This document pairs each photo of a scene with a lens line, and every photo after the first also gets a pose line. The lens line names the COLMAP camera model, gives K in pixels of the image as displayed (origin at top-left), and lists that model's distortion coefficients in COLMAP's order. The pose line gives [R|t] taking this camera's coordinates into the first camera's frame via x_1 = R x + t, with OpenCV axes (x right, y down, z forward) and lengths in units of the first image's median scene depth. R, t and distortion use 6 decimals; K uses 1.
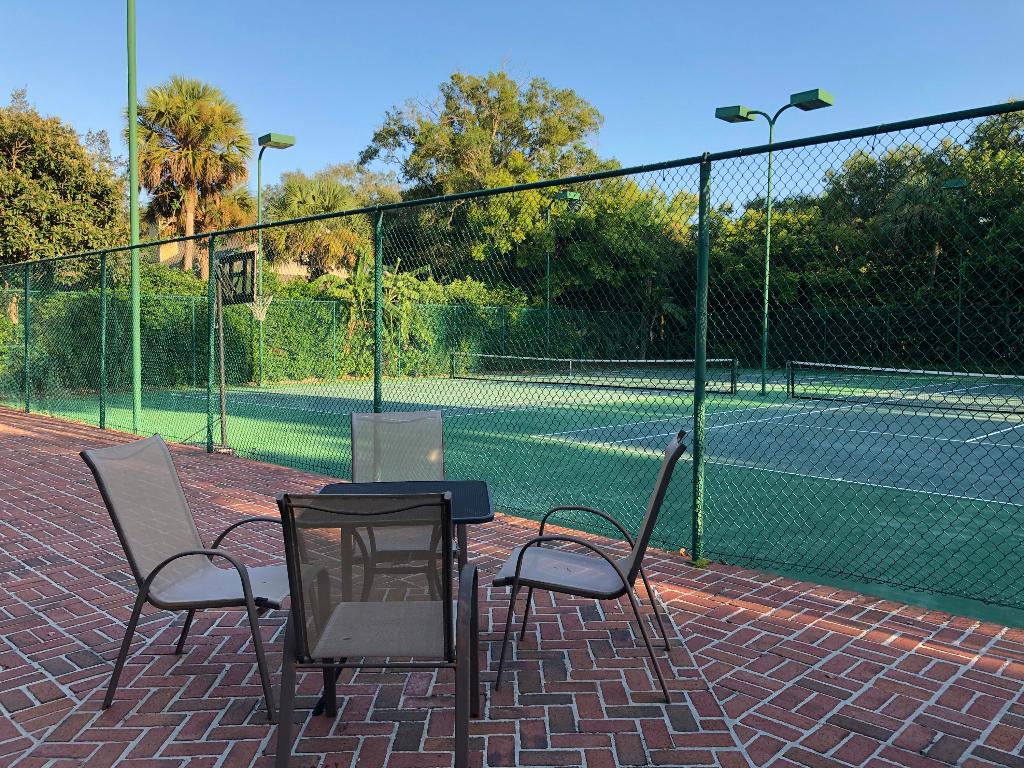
lens RADIAL K [[827.0, 0, 507.5], [0, 827.0, 388.2], [0, 0, 1]] dist [0.009410, 0.023394]
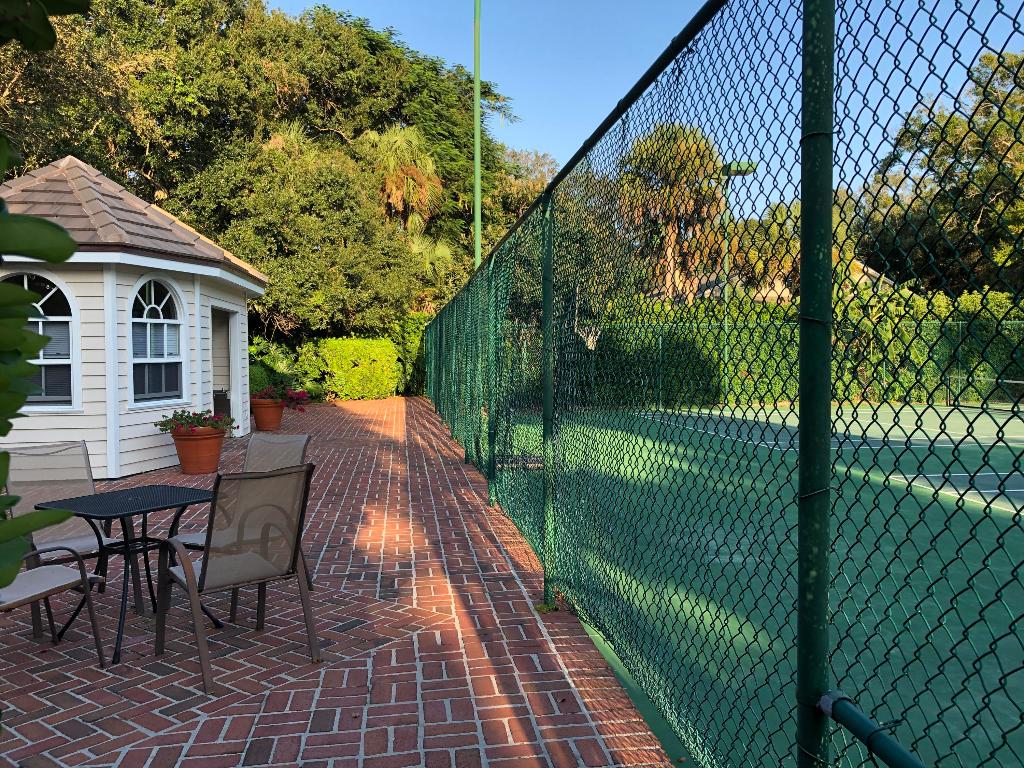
lens RADIAL K [[827.0, 0, 512.4], [0, 827.0, 380.5], [0, 0, 1]] dist [0.009410, 0.023394]
pose [[0.783711, 0.005570, -0.621100, 0.964803], [-0.026821, 0.999331, -0.024881, -0.033171], [0.620546, 0.036158, 0.783336, 0.259764]]
